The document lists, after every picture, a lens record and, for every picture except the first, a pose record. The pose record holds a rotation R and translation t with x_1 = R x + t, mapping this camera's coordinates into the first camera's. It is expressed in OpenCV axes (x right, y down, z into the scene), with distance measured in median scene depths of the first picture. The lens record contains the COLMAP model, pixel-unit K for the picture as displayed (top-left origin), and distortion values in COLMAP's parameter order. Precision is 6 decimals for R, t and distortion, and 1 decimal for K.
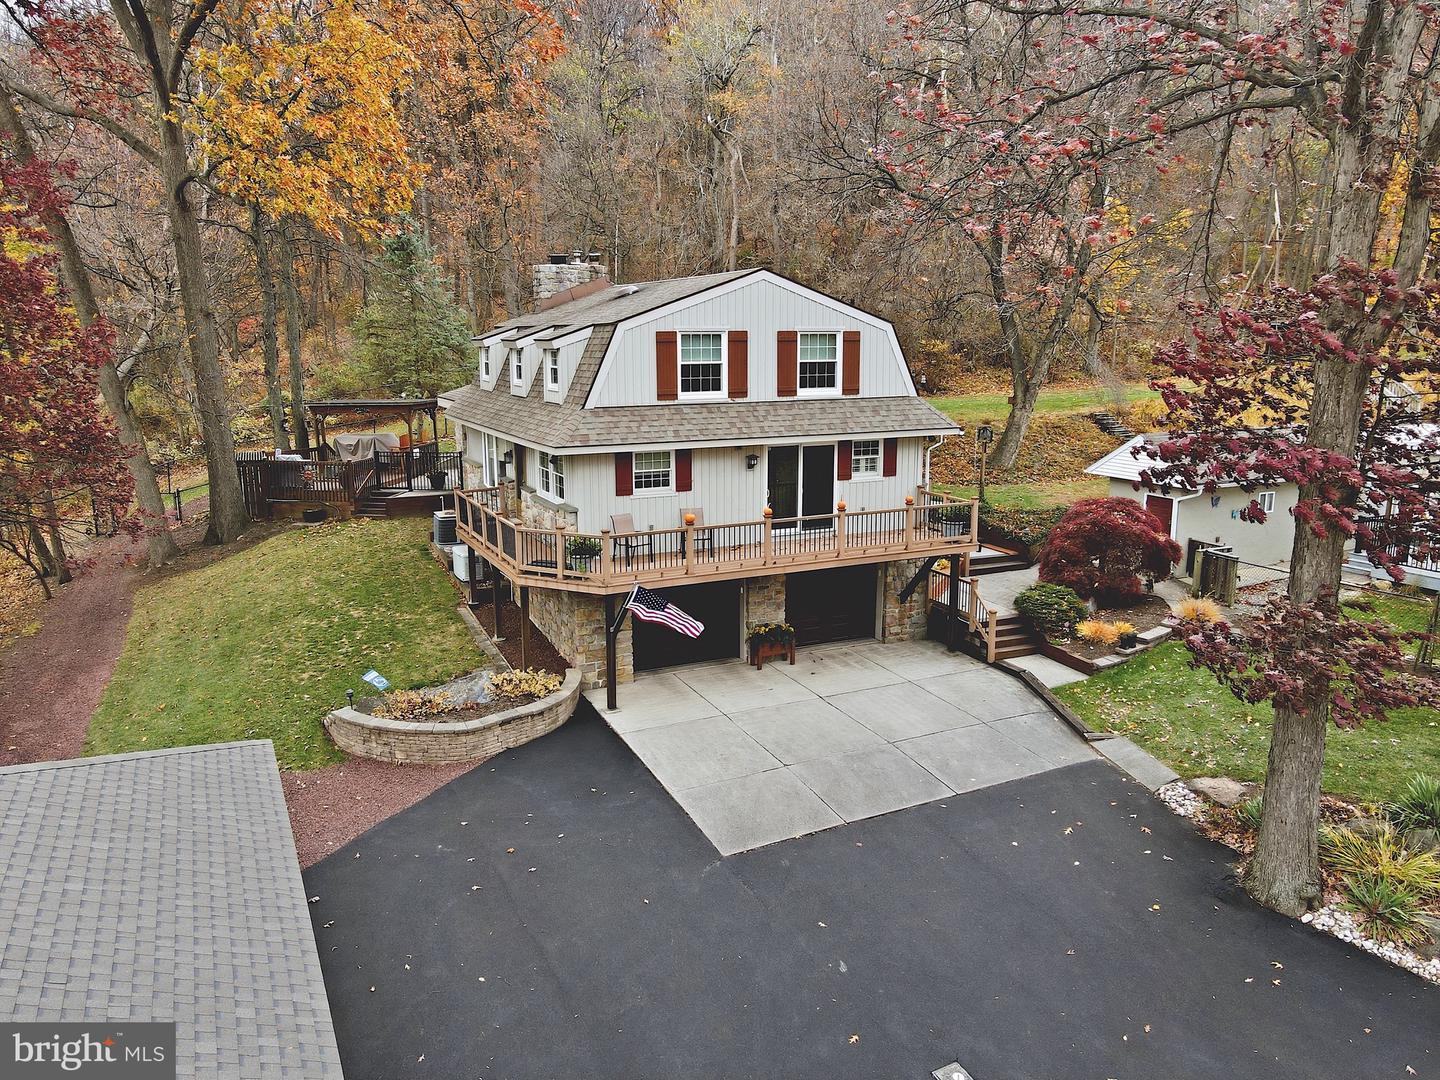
lens RADIAL K [[1056.2, 0, 720.0], [0, 1056.2, 540.0], [0, 0, 1]] dist [0.009277, 0.013378]
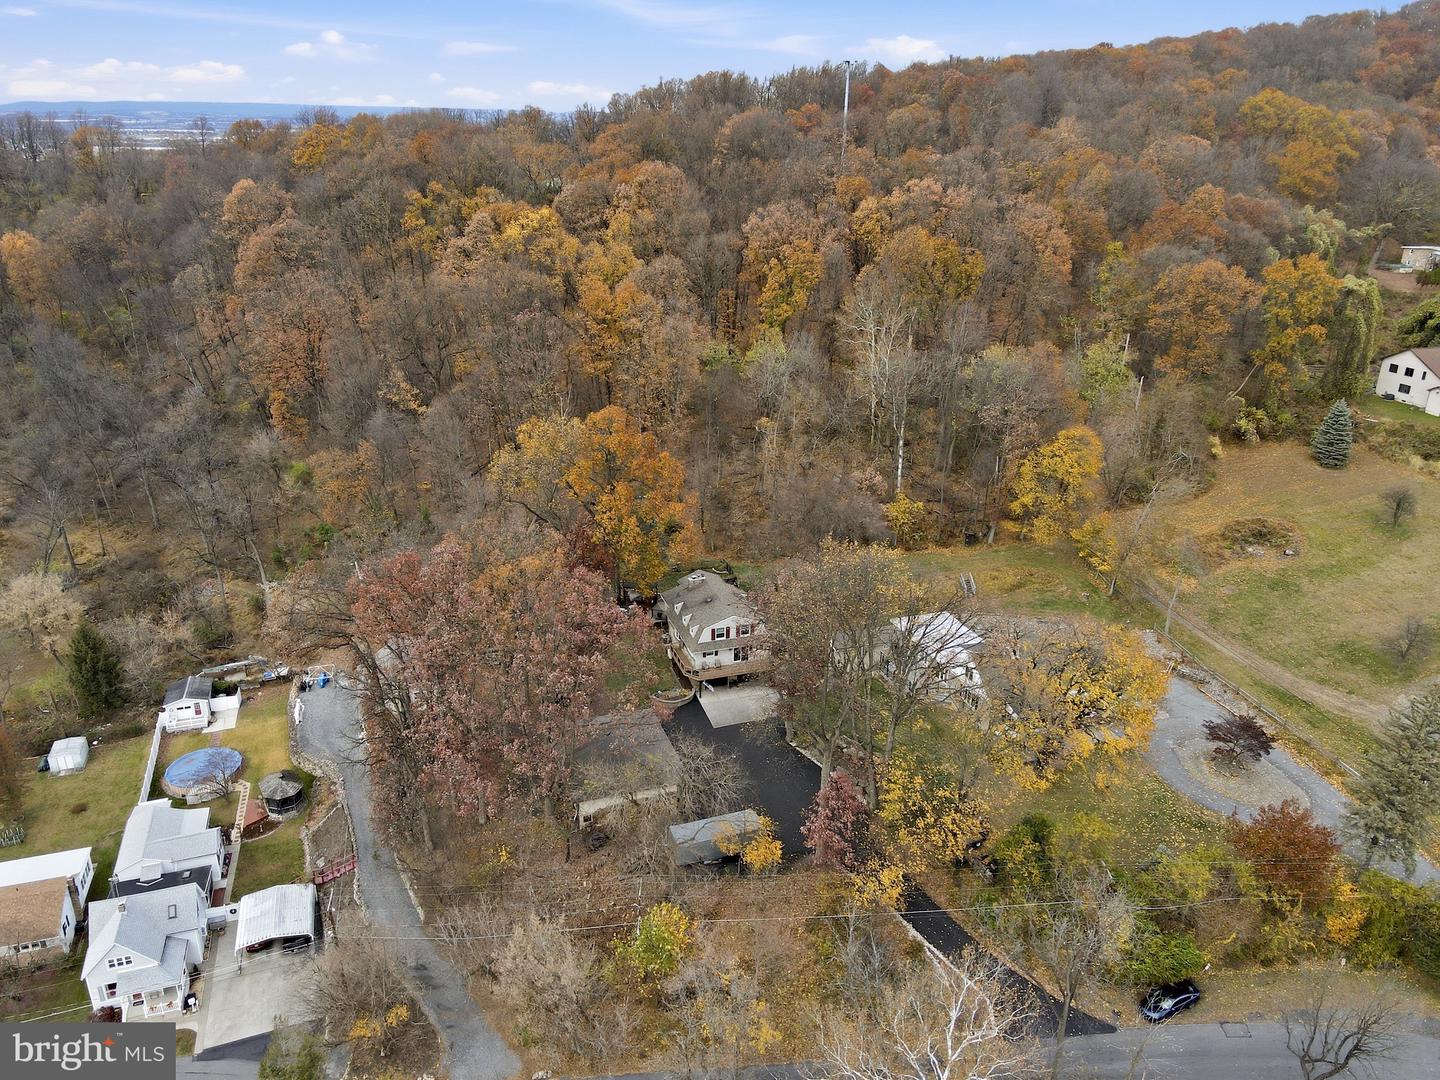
lens RADIAL K [[1057.3, 0, 720.0], [0, 1057.3, 540.0], [0, 0, 1]] dist [-0.002854, 0.041281]
pose [[0.994486, 0.053512, -0.090185, 0.414342], [-0.036769, 0.983342, 0.178008, -1.507391], [0.098208, -0.173711, 0.979888, -3.893026]]
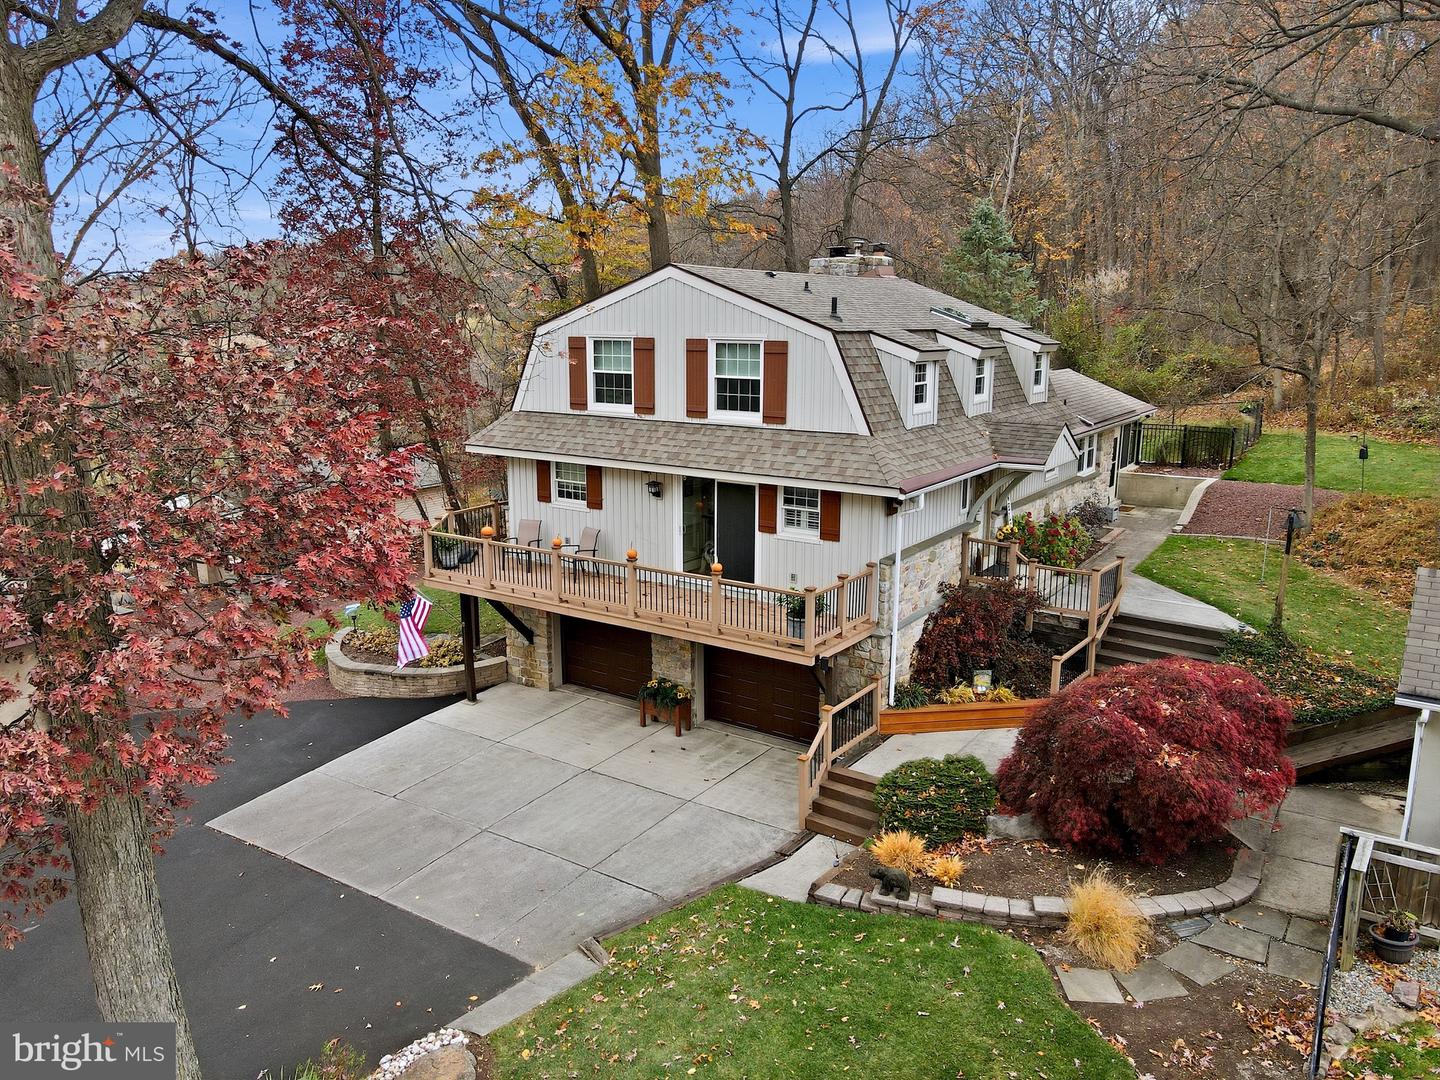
lens RADIAL K [[1057.3, 0, 720.0], [0, 1057.3, 540.0], [0, 0, 1]] dist [-0.002854, 0.041281]
pose [[0.507059, 0.183702, -0.842107, 0.816195], [-0.172452, 0.978890, 0.109701, -0.141446], [0.844483, 0.089598, 0.528035, 0.609334]]
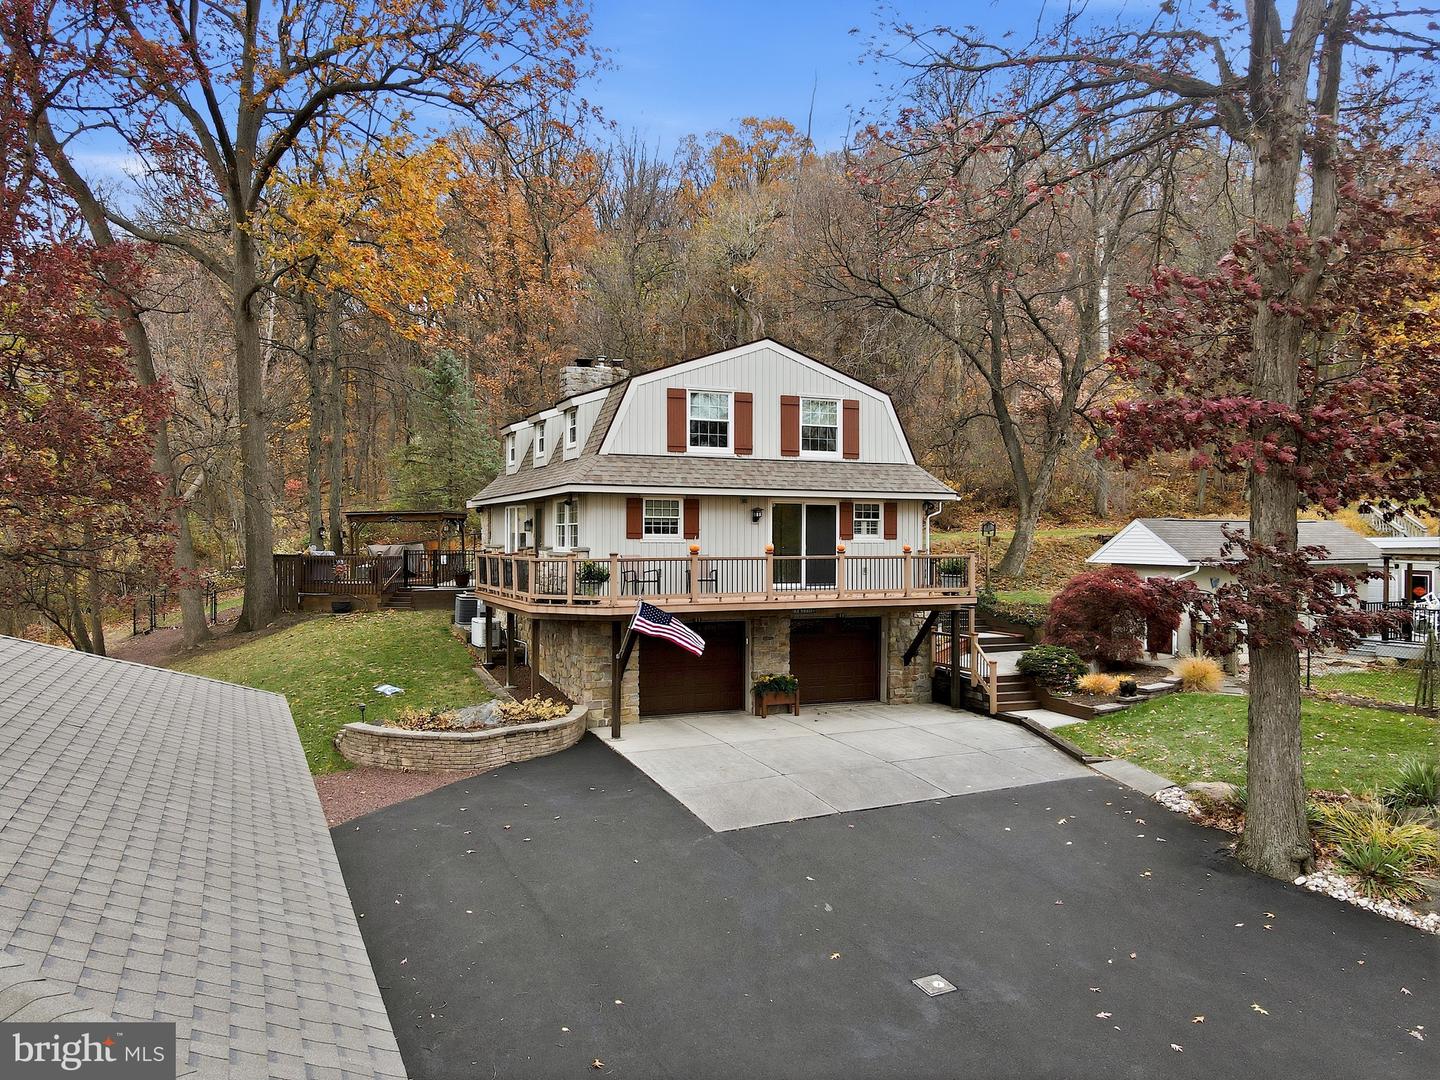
lens RADIAL K [[1057.3, 0, 720.0], [0, 1057.3, 540.0], [0, 0, 1]] dist [-0.002854, 0.041281]
pose [[0.999557, 0.005671, -0.029224, 0.025300], [-0.011164, 0.981451, -0.191386, 0.157333], [0.027596, 0.191627, 0.981080, -0.031567]]
